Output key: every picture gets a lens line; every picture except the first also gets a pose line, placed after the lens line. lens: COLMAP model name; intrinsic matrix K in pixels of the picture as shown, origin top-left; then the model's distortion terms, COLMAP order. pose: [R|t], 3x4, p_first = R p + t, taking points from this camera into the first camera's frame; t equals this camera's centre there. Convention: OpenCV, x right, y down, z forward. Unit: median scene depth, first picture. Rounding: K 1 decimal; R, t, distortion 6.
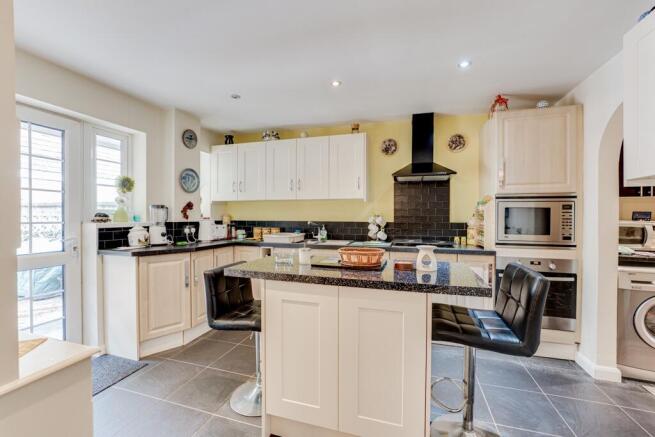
lens RADIAL K [[271.4, 0, 335.5], [0, 271.4, 219.1], [0, 0, 1]] dist [-0.012481, -0.000329]
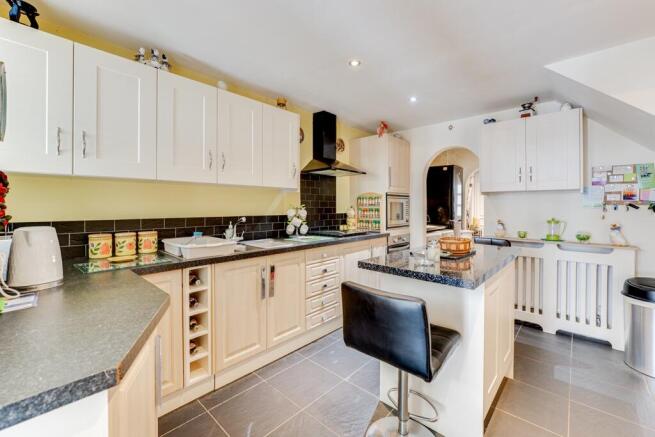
lens RADIAL K [[277.1, 0, 326.3], [0, 277.1, 203.5], [0, 0, 1]] dist [-0.000579, -0.000073]
pose [[0.448488, 0.006295, 0.893767, -0.678538], [0.006790, 0.999922, -0.010449, -0.018784], [-0.893763, 0.010755, 0.448411, 0.537778]]
